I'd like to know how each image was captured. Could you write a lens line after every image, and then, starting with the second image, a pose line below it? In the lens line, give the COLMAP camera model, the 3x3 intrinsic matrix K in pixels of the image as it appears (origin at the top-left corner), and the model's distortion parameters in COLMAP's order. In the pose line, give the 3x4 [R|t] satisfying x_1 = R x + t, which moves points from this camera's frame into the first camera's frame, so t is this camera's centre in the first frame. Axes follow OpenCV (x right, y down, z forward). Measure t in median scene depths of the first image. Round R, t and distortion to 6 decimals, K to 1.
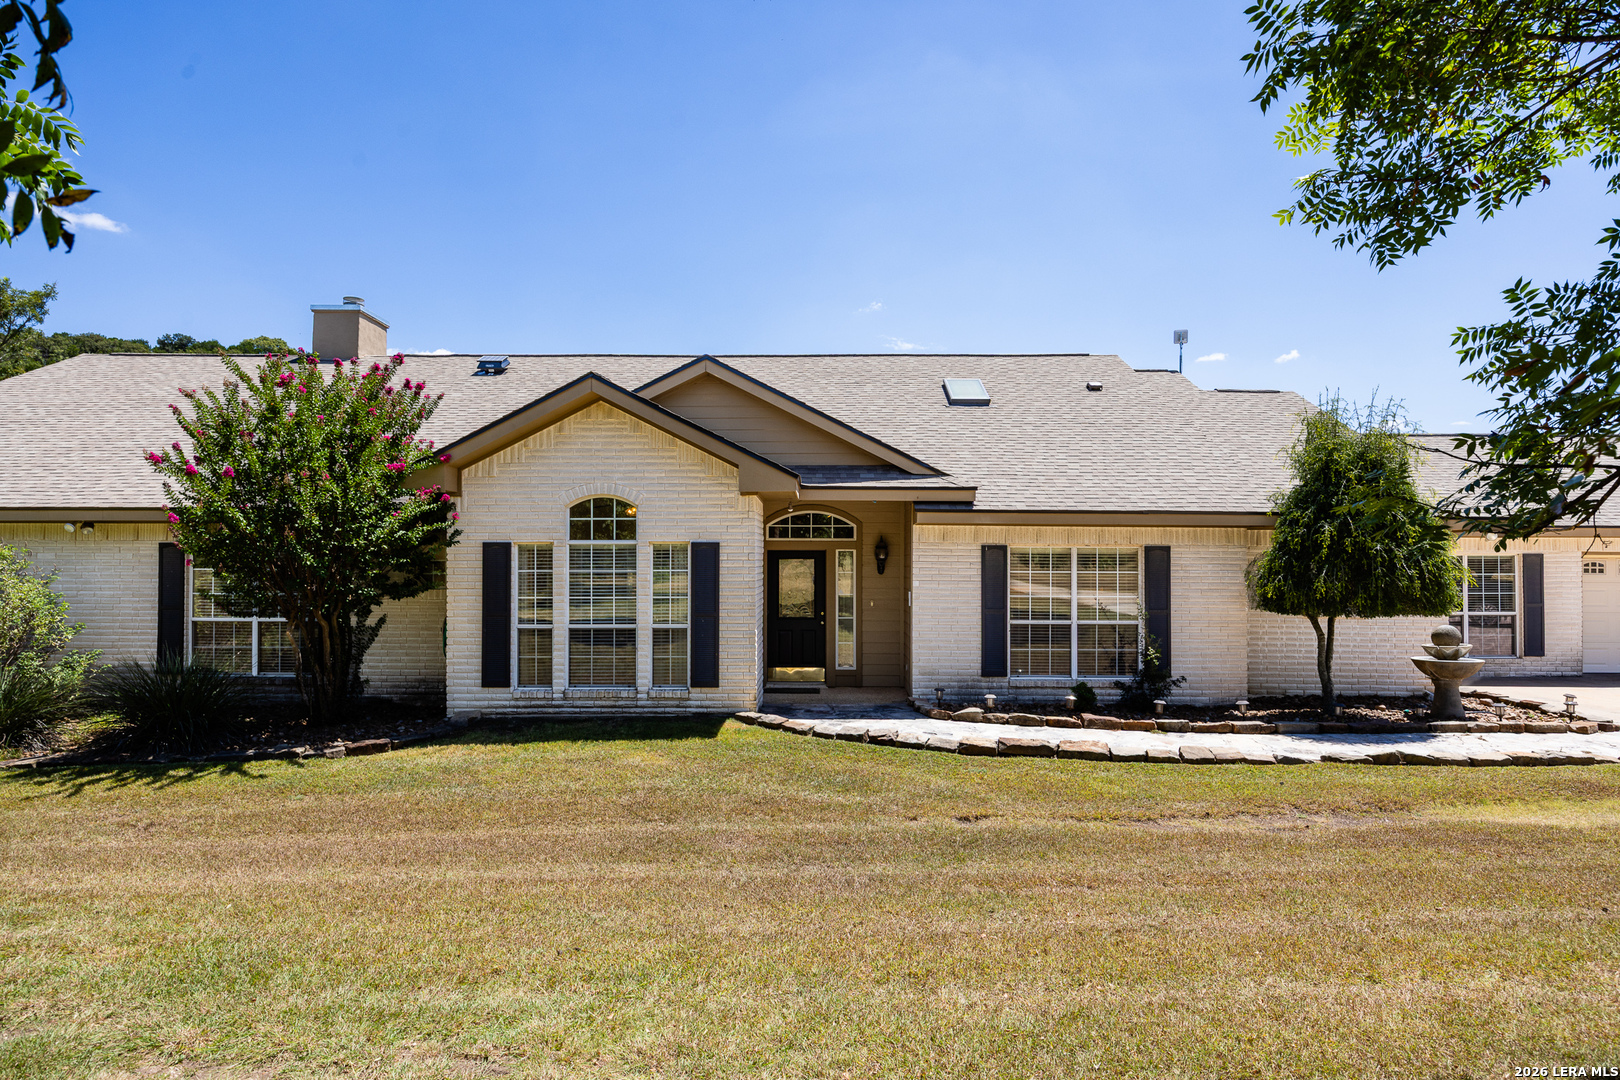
lens RADIAL K [[944.1, 0, 810.0], [0, 944.1, 540.0], [0, 0, 1]] dist [-0.001053, -0.000464]
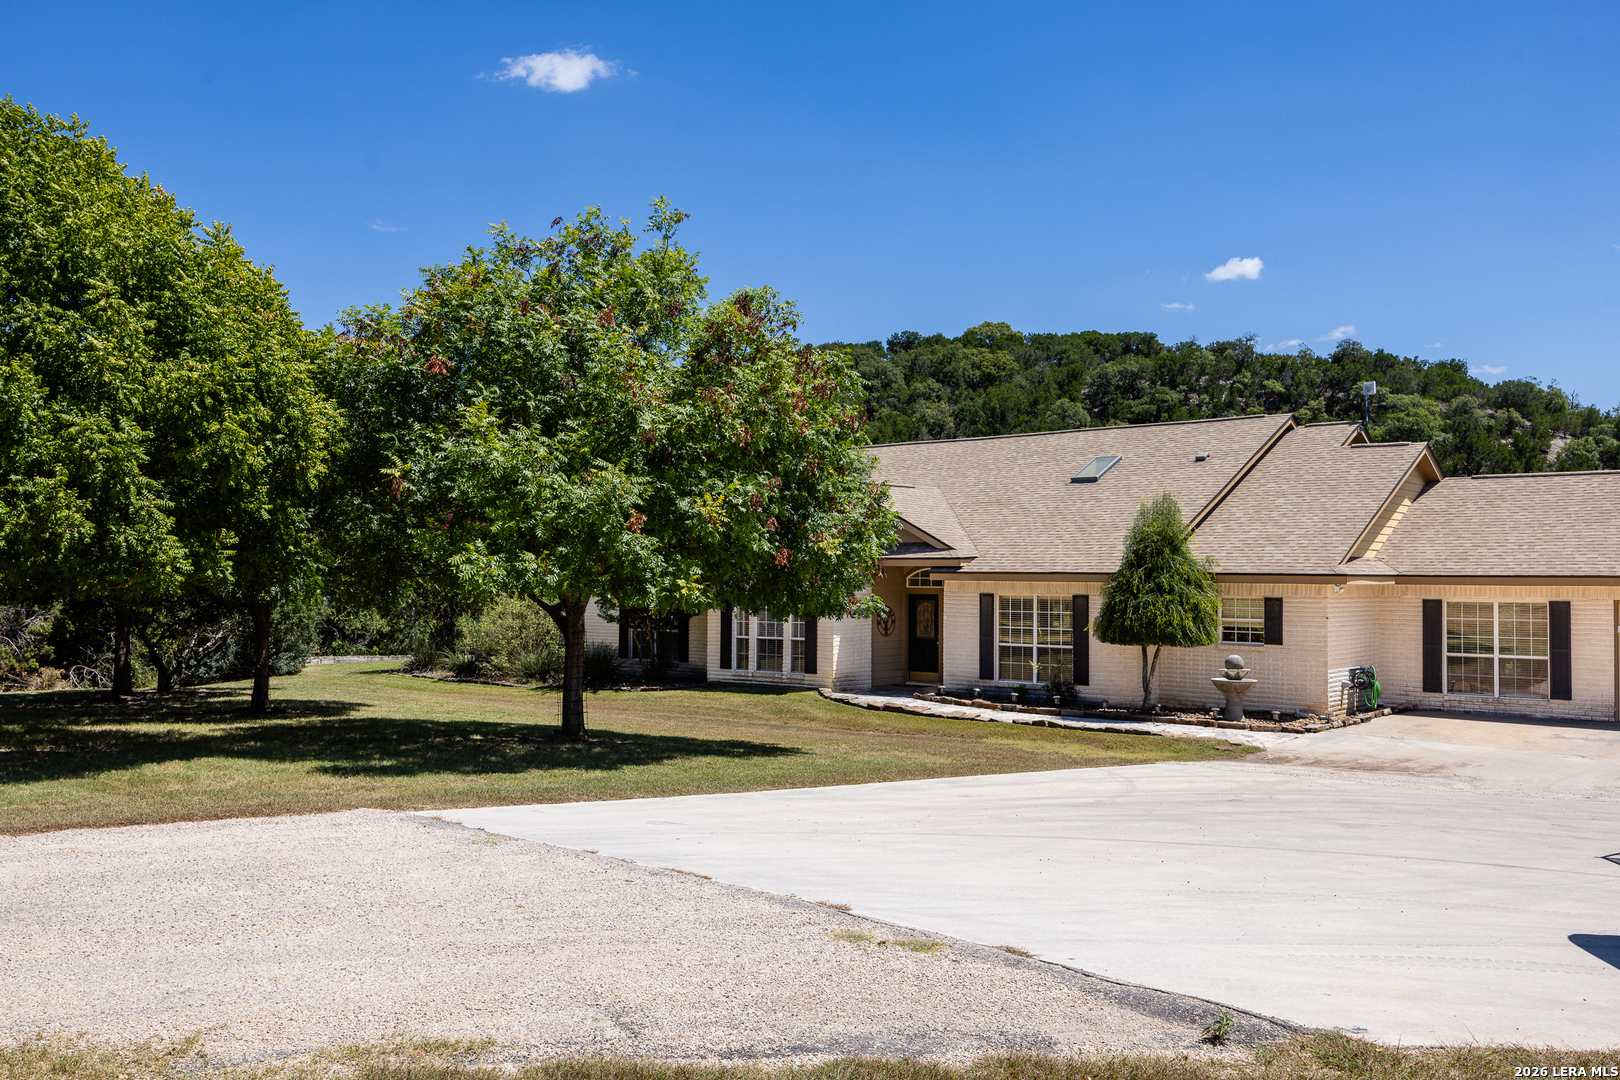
lens RADIAL K [[1370.3, 0, 810.0], [0, 1370.3, 540.0], [0, 0, 1]] dist [-0.002283, 0.002595]
pose [[0.761749, -0.017953, -0.647623, 1.416362], [0.015437, 0.999835, -0.009560, -0.064626], [0.647688, -0.002715, 0.761901, -0.877172]]
